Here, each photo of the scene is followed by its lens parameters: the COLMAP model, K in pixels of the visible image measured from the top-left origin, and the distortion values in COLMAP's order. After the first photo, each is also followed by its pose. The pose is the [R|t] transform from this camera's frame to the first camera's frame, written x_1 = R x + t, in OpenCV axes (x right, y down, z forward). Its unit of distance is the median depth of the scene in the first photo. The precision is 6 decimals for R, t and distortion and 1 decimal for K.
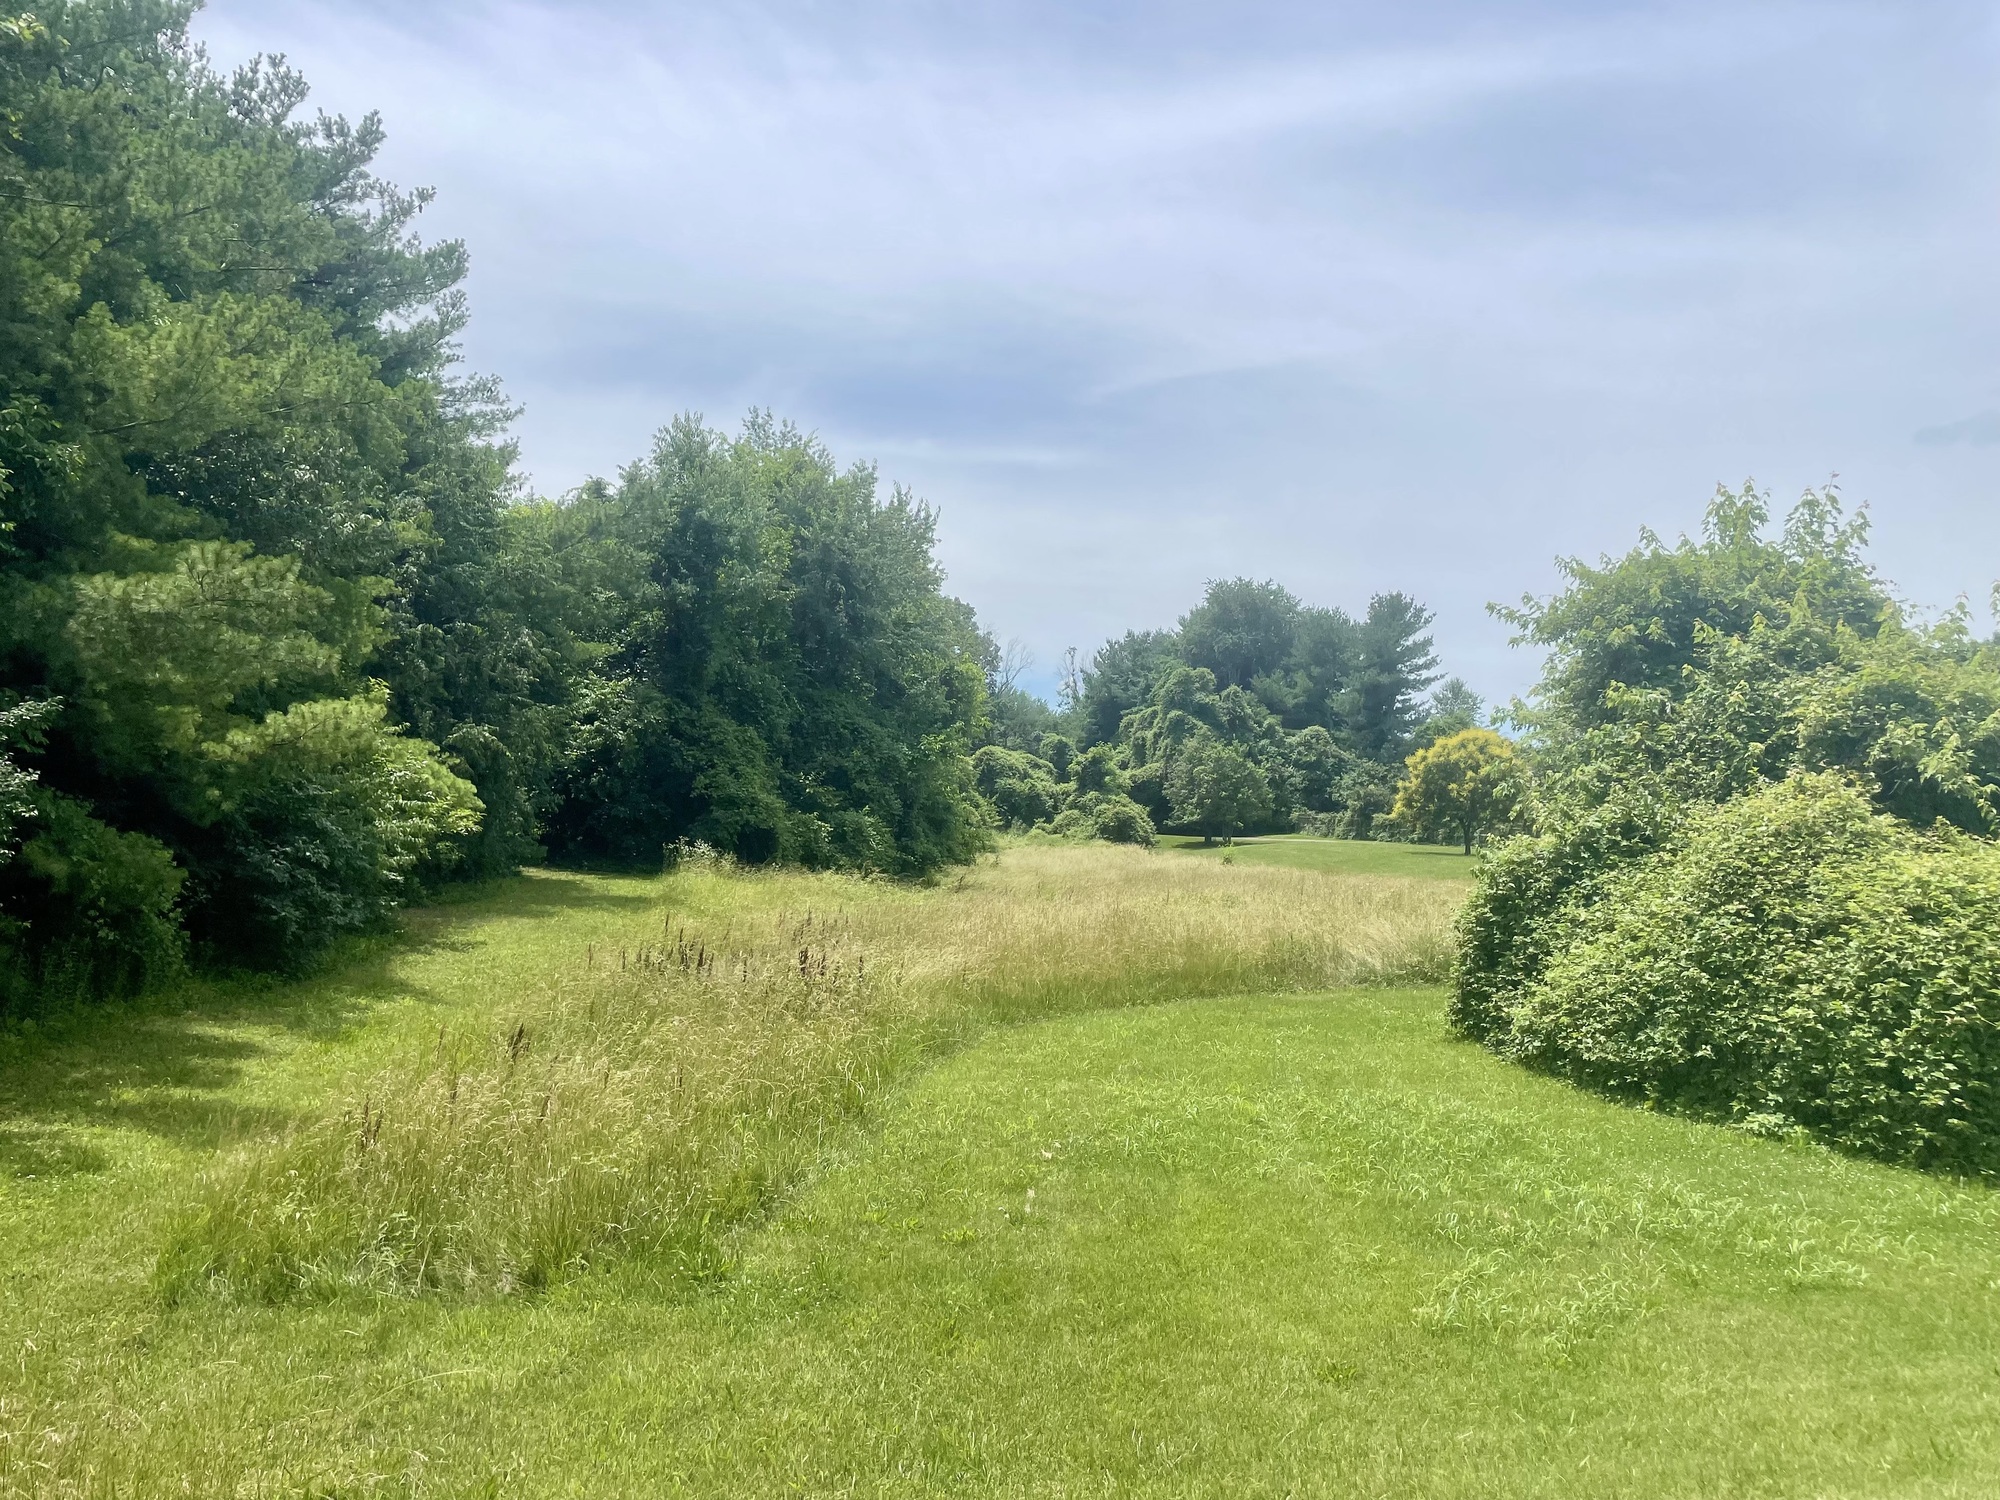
lens RADIAL K [[1534.4, 0, 1000.0], [0, 1534.4, 750.0], [0, 0, 1]] dist [0.107331, -0.156421]
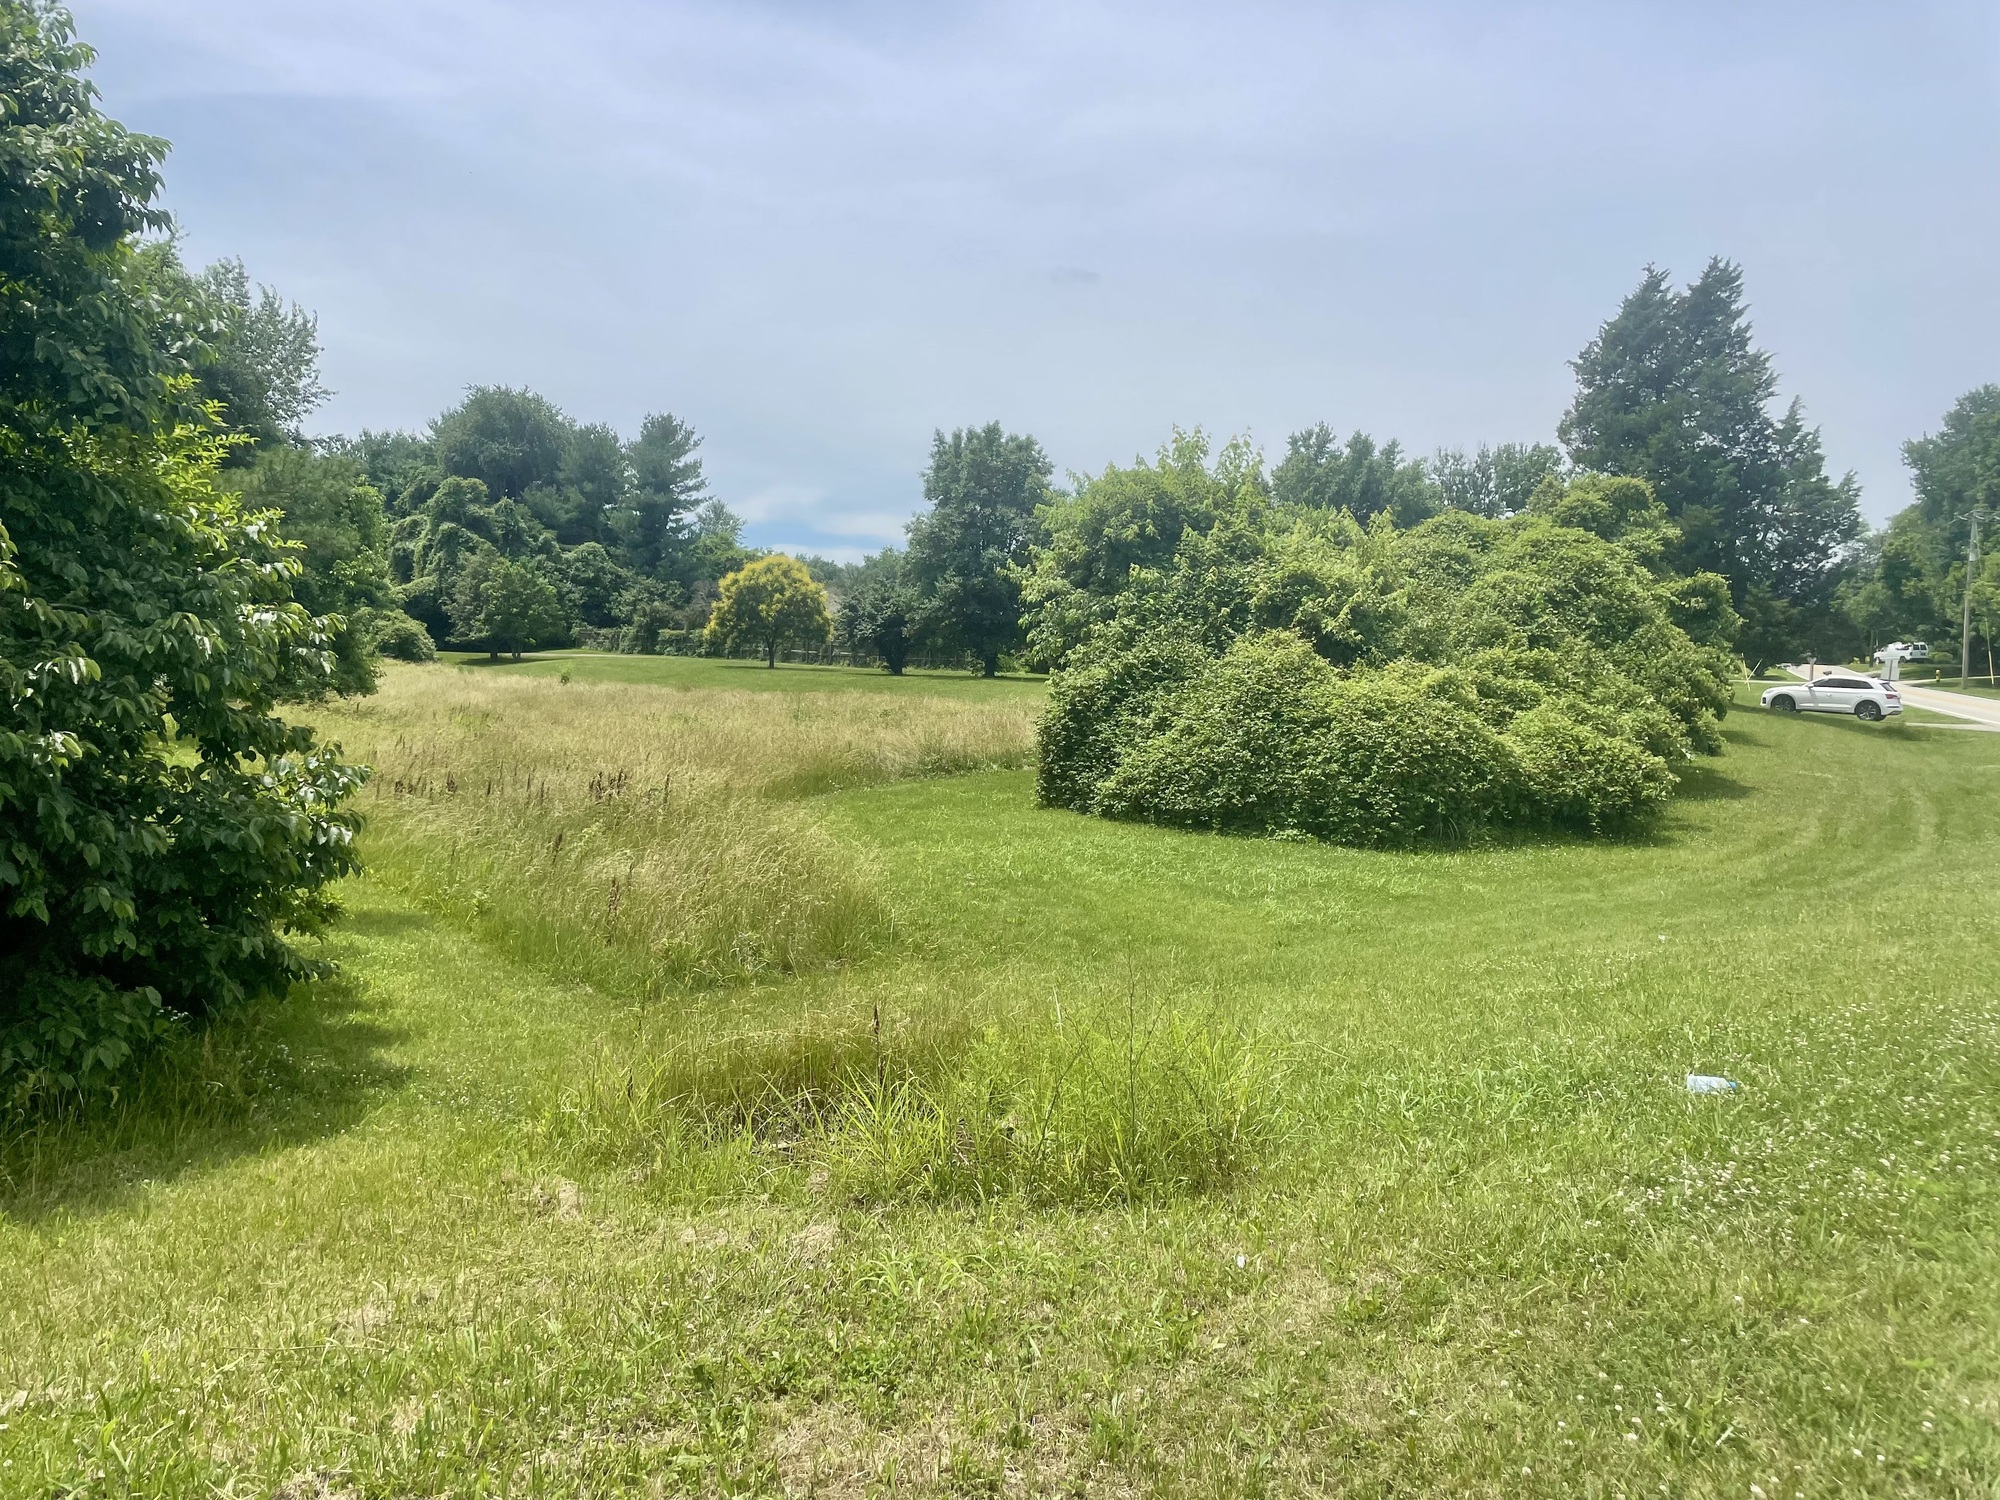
lens RADIAL K [[1534.4, 0, 1000.0], [0, 1534.4, 750.0], [0, 0, 1]] dist [0.107331, -0.156421]
pose [[0.873814, -0.043592, 0.484303, -0.094639], [-0.016495, 0.992743, 0.119118, -0.008705], [-0.485981, -0.112076, 0.866753, -0.050604]]
